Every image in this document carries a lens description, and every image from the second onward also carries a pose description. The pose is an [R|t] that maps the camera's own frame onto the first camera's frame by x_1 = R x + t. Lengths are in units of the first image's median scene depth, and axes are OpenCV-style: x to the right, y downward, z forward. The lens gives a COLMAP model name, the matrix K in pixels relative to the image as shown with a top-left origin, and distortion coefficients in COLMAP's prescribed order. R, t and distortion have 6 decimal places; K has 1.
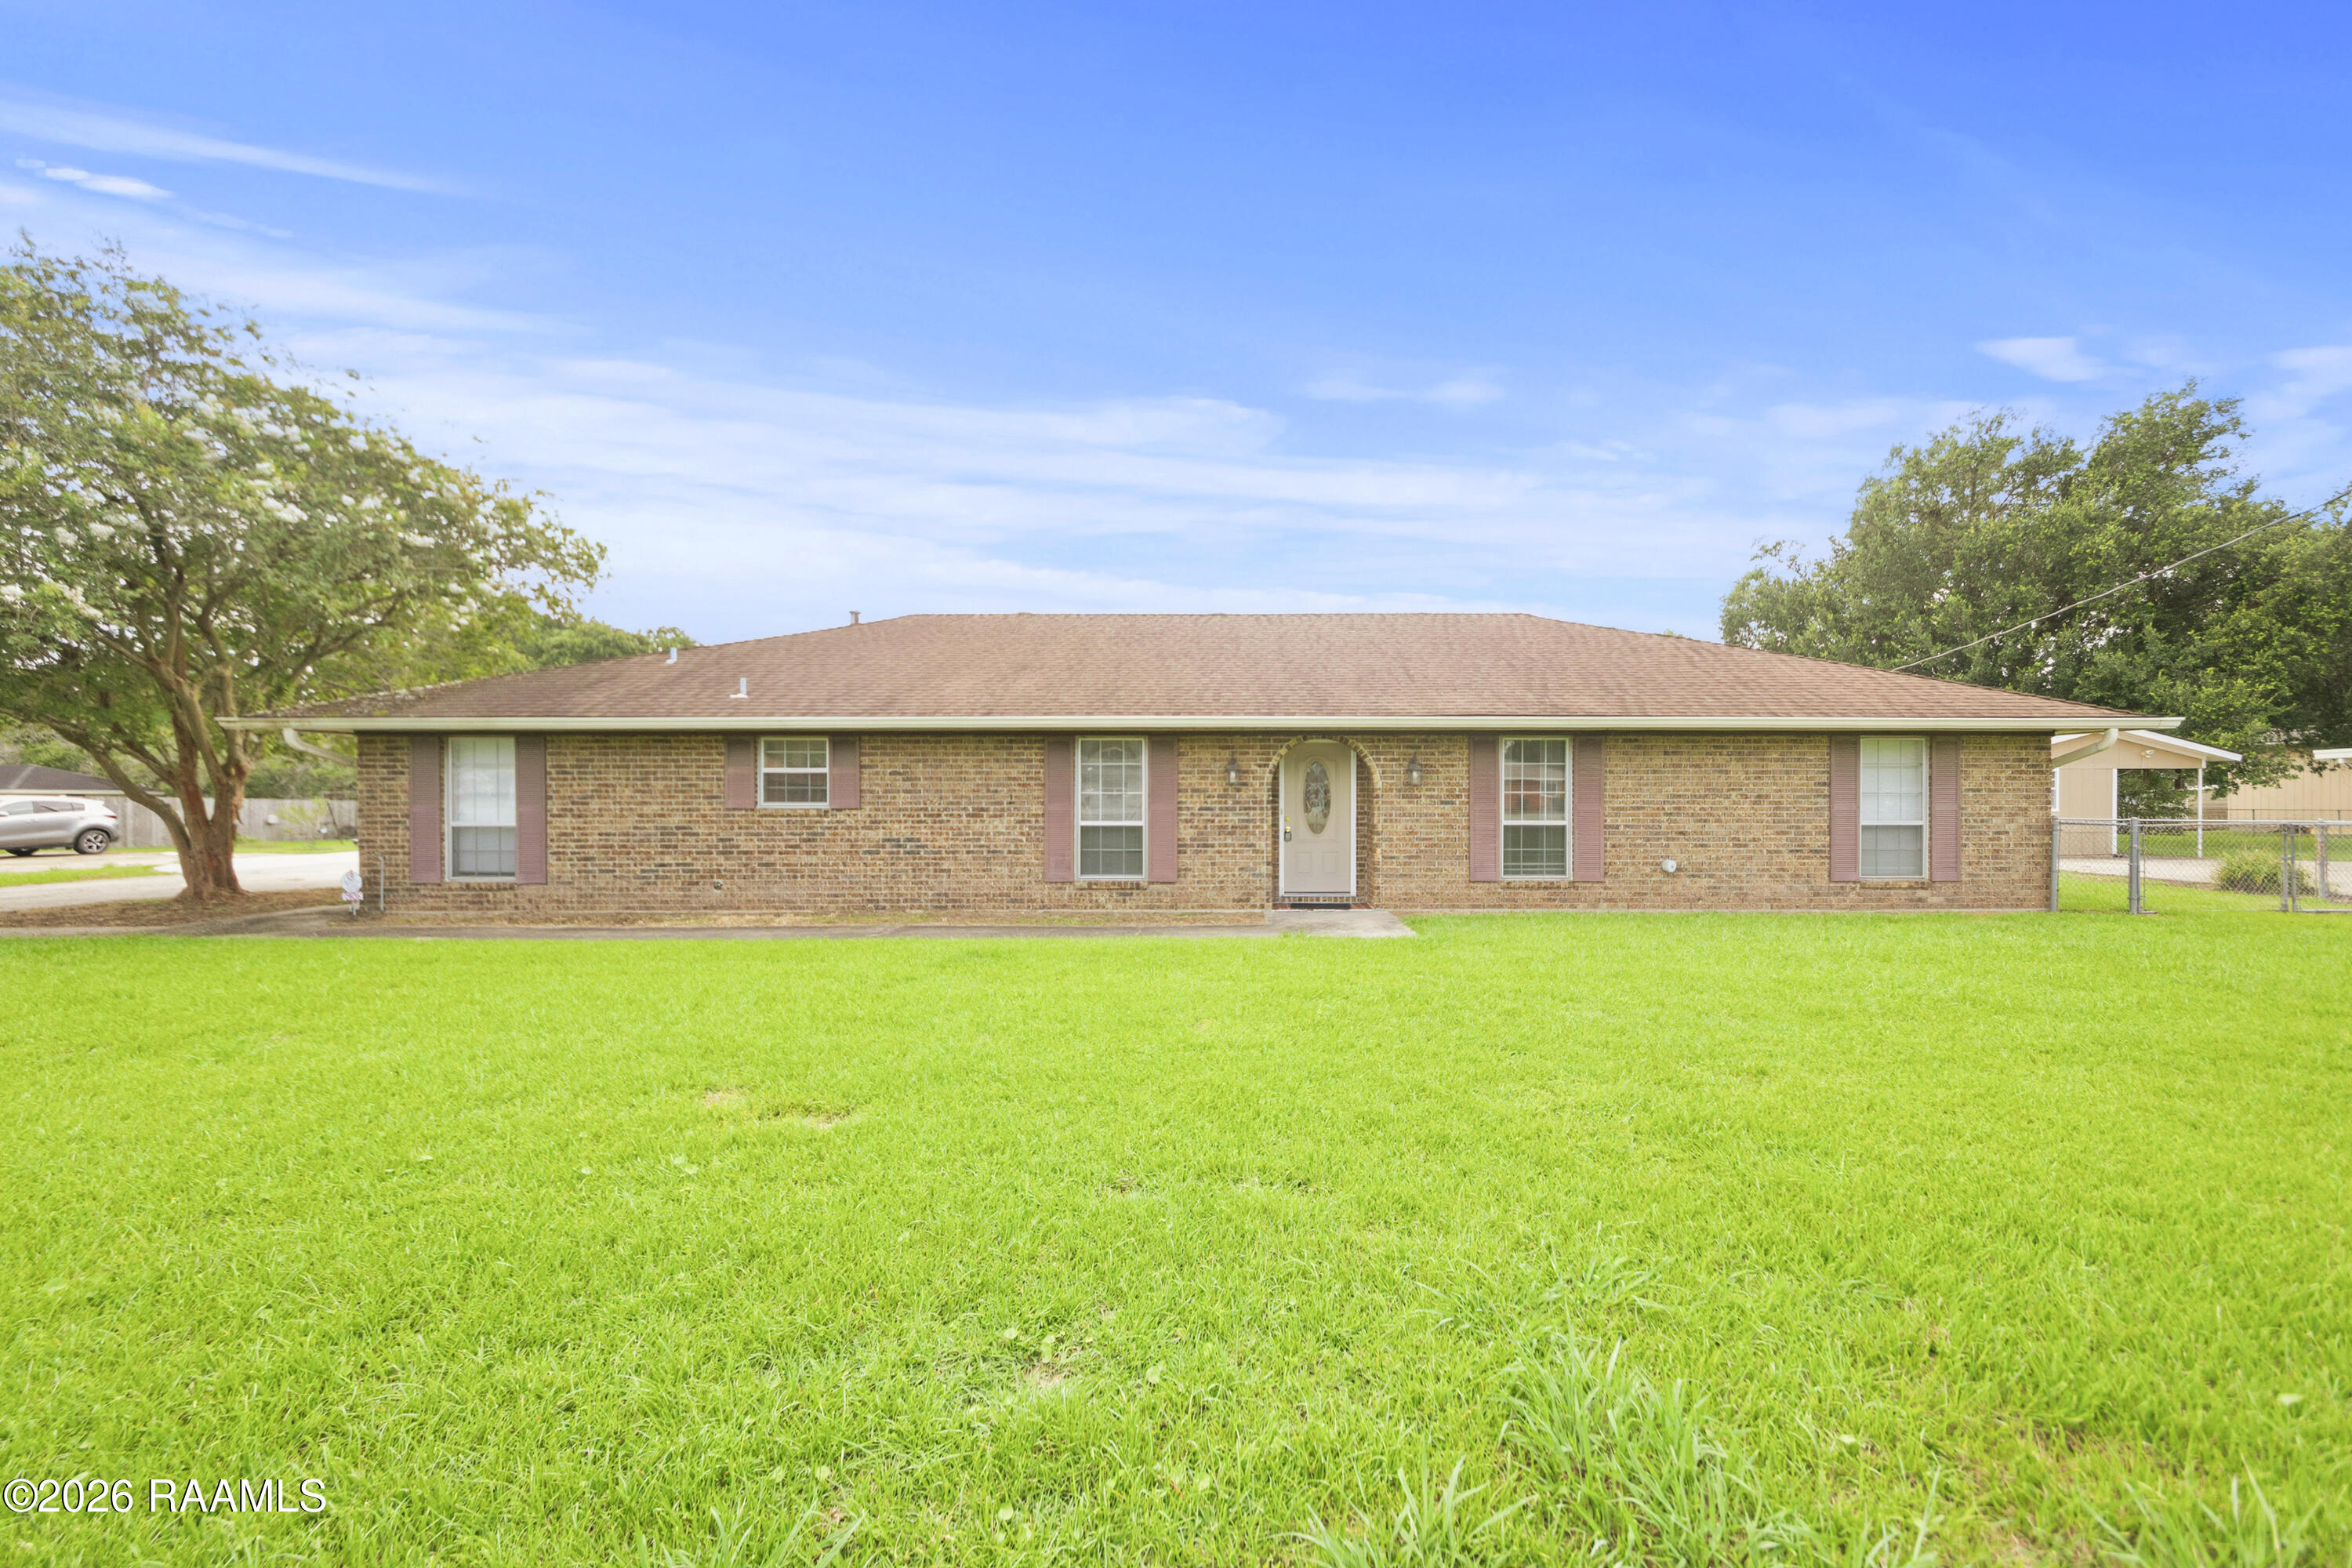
lens RADIAL K [[829.0, 0, 1176.0], [0, 829.0, 784.0], [0, 0, 1]] dist [0.001180, 0.000025]
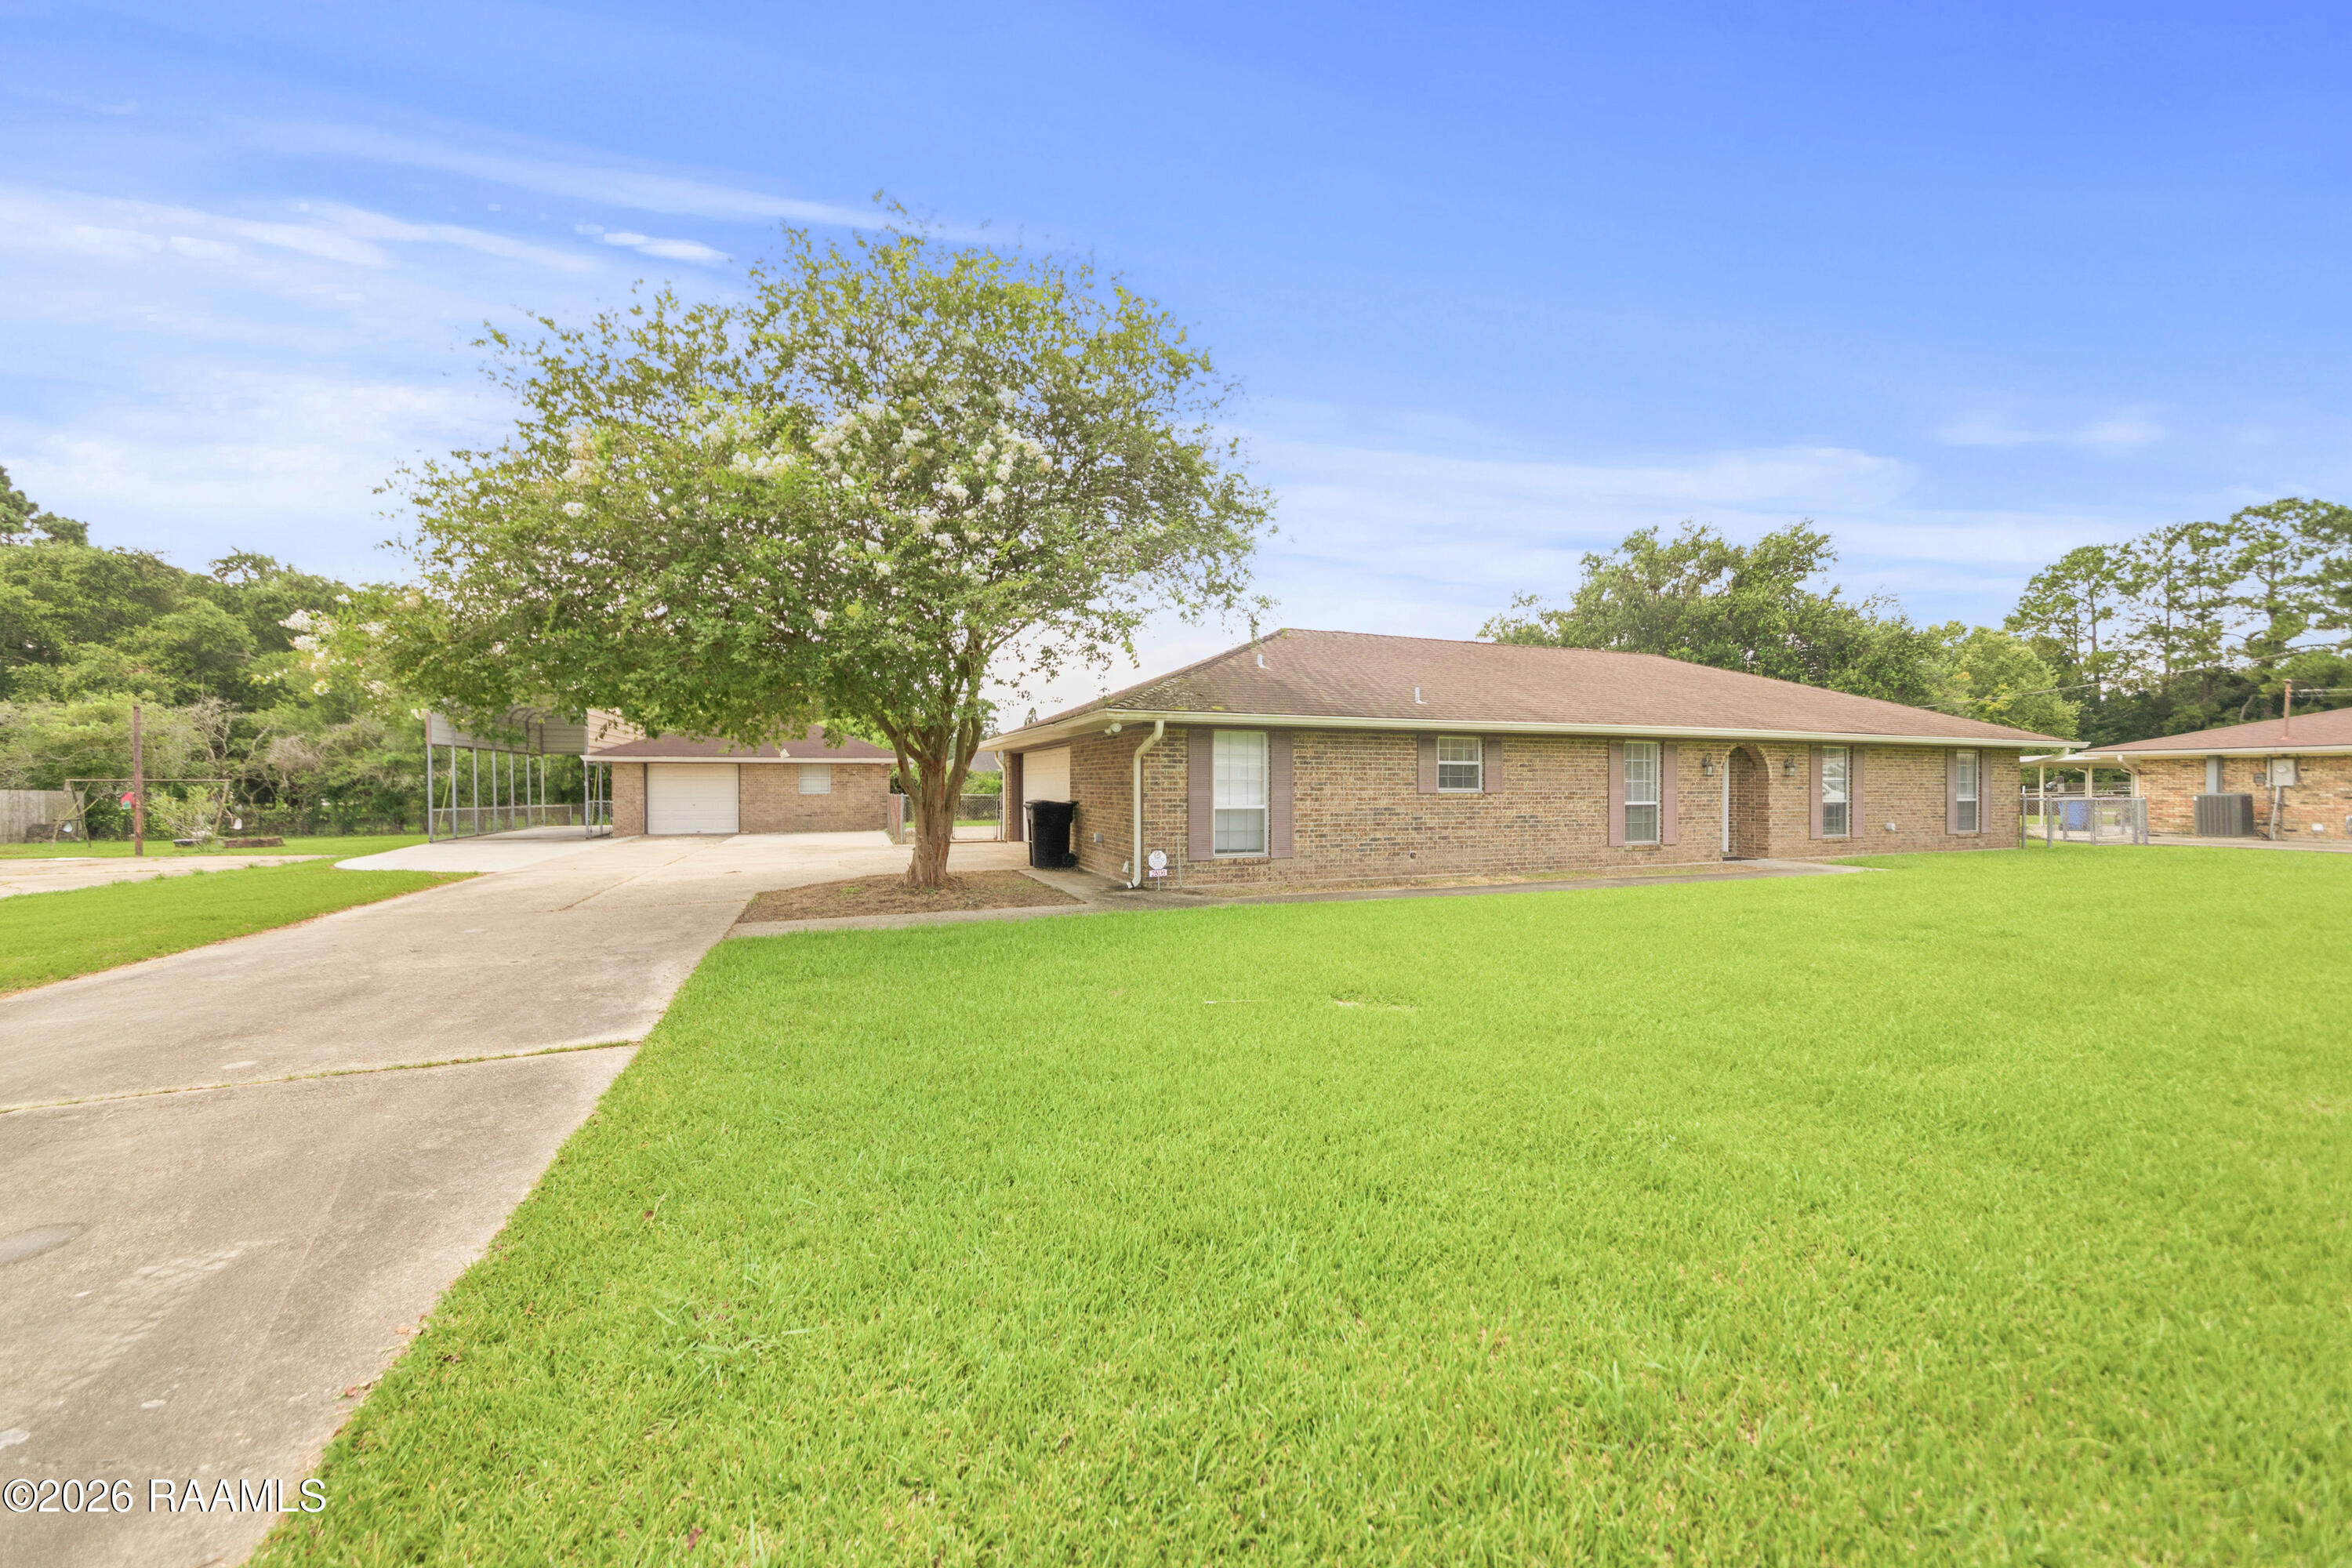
lens RADIAL K [[764.3, 0, 1171.4], [0, 764.3, 798.9], [0, 0, 1]] dist [-0.000050, -0.000026]
pose [[0.946178, -0.004562, 0.323616, -1.237928], [-0.006406, 0.999441, 0.032817, 0.003027], [-0.323585, -0.033124, 0.945619, 0.037349]]
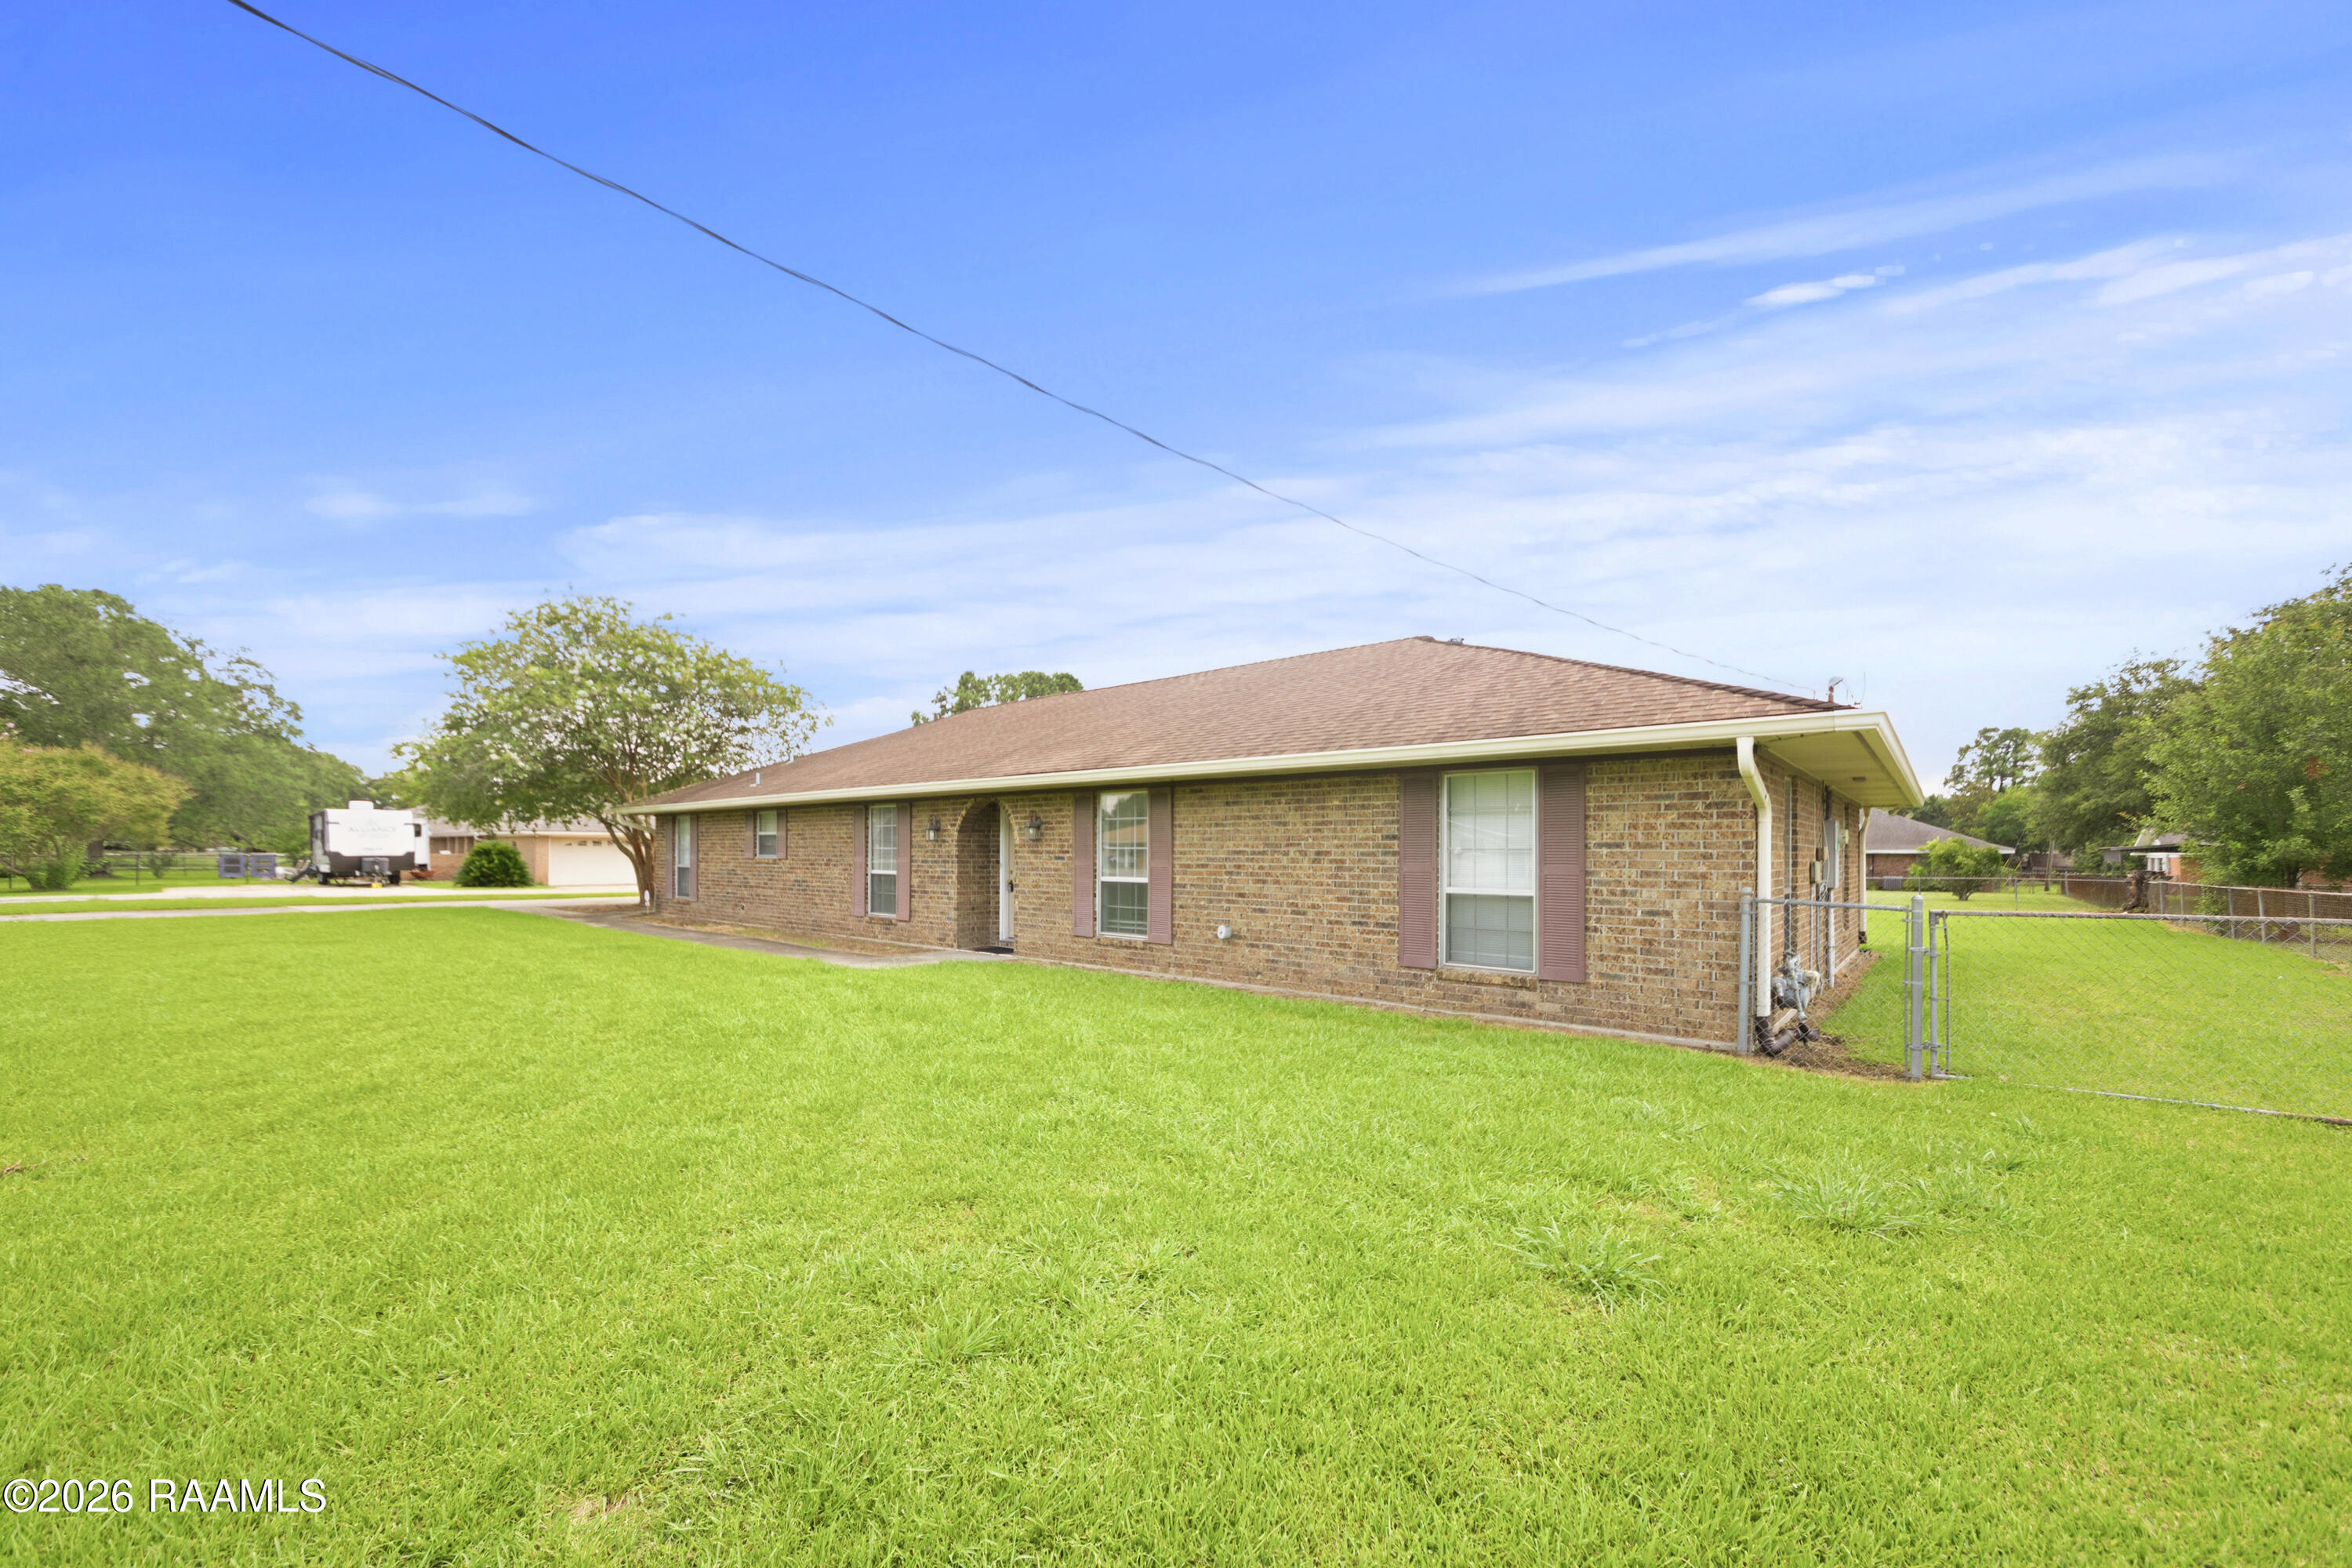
lens RADIAL K [[960.7, 0, 1175.1], [0, 960.7, 844.8], [0, 0, 1]] dist [0.046219, 0.000002]
pose [[0.731436, -0.002036, -0.681907, 1.254921], [-0.002427, 0.999981, -0.005590, 0.012524], [0.681905, 0.005744, 0.731418, 0.218479]]
